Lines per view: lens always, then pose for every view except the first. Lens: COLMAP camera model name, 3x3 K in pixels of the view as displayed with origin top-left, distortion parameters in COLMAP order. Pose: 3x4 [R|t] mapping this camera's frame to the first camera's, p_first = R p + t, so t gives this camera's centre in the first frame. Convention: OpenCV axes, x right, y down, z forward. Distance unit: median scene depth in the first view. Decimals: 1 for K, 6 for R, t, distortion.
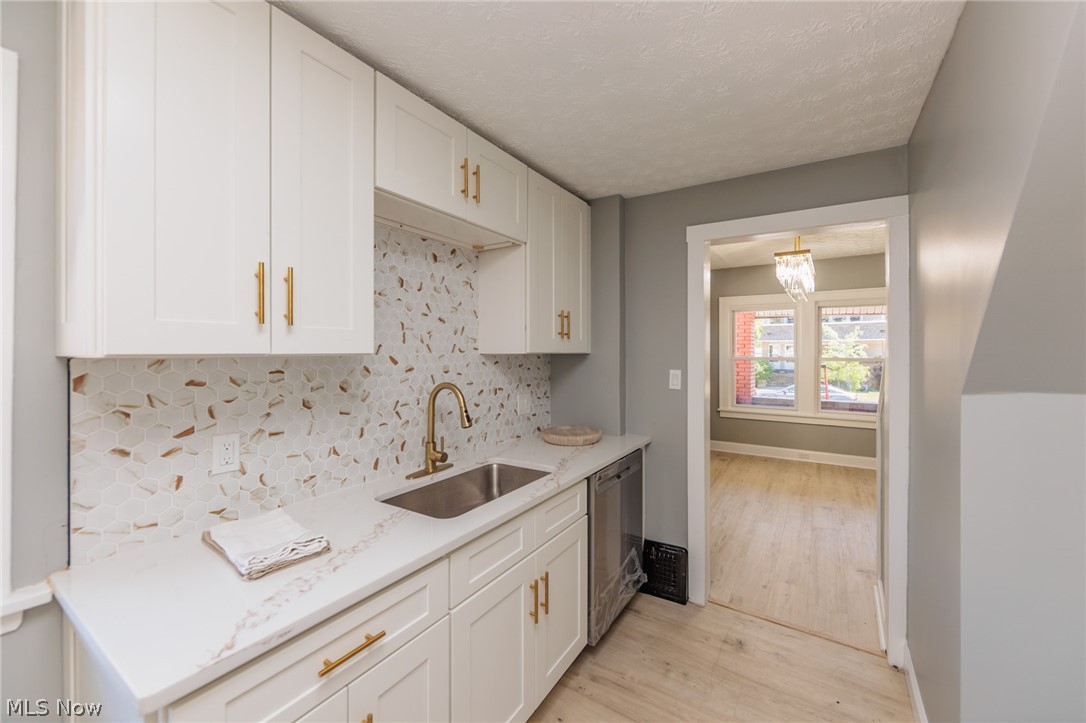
lens RADIAL K [[424.9, 0, 551.7], [0, 424.9, 350.1], [0, 0, 1]] dist [-0.002879, -0.000614]
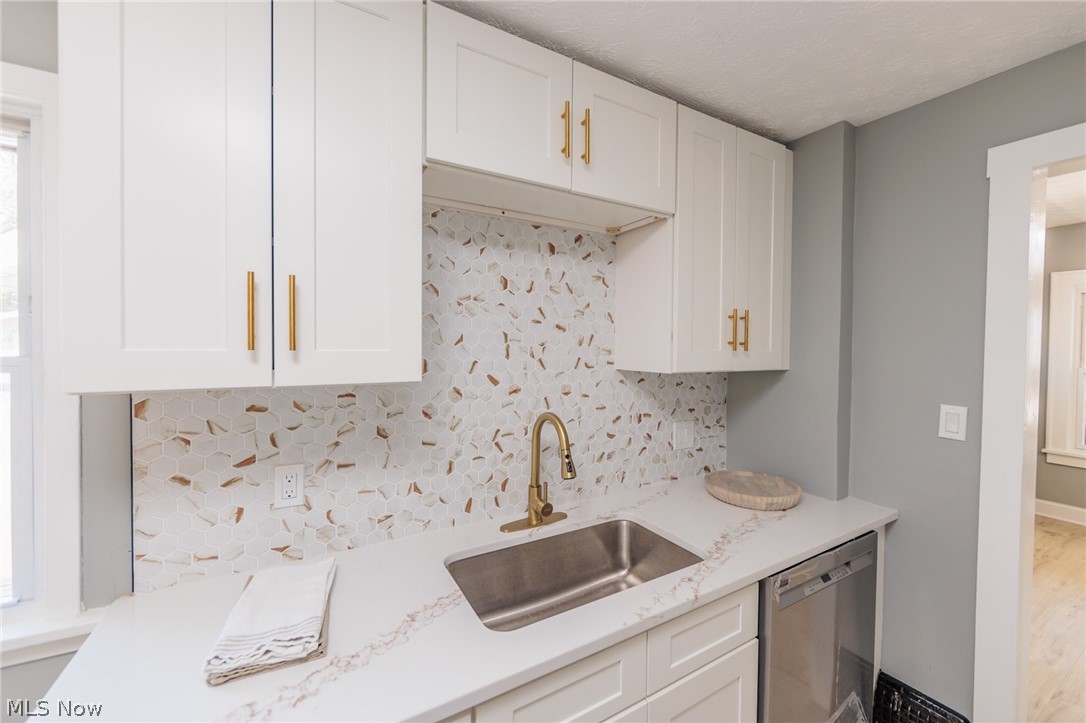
lens RADIAL K [[424.9, 0, 544.5], [0, 424.9, 354.8], [0, 0, 1]] dist [-0.002879, -0.000614]
pose [[0.883183, 0.017769, -0.468693, 0.086847], [-0.007328, 0.999683, 0.024090, -0.040210], [0.468972, -0.017841, 0.883033, 0.296048]]
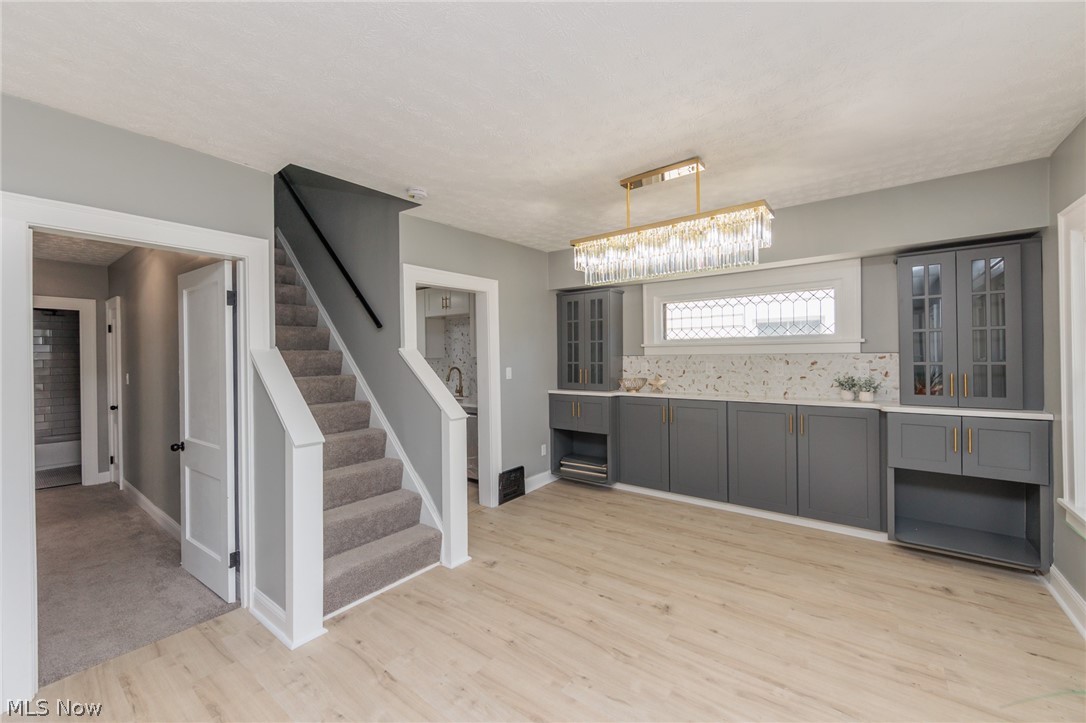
lens RADIAL K [[424.9, 0, 544.4], [0, 424.9, 355.7], [0, 0, 1]] dist [-0.002879, -0.000614]
pose [[-0.078205, 0.012484, -0.996859, 2.493874], [0.017641, 0.999782, 0.011137, -0.025414], [0.996781, -0.016715, -0.078408, 1.700220]]
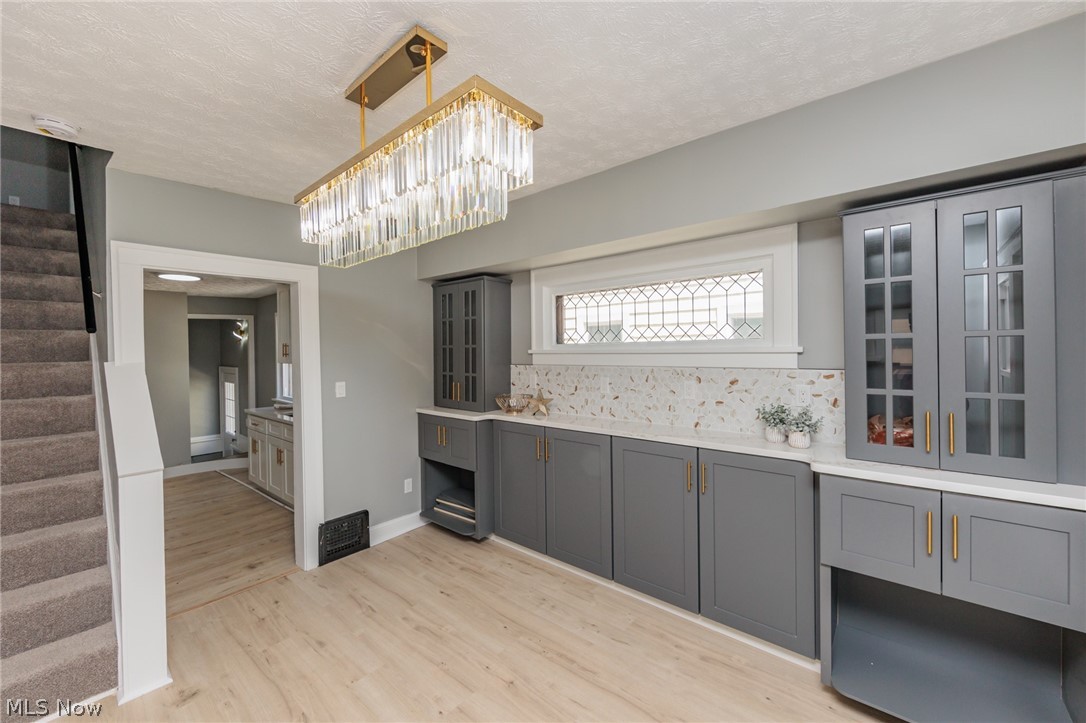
lens RADIAL K [[424.9, 0, 542.1], [0, 424.9, 351.6], [0, 0, 1]] dist [-0.002879, -0.000614]
pose [[-0.132686, 0.015150, -0.991042, 1.866577], [0.019028, 0.999738, 0.012735, -0.067734], [0.990975, -0.017168, -0.132940, 2.336163]]
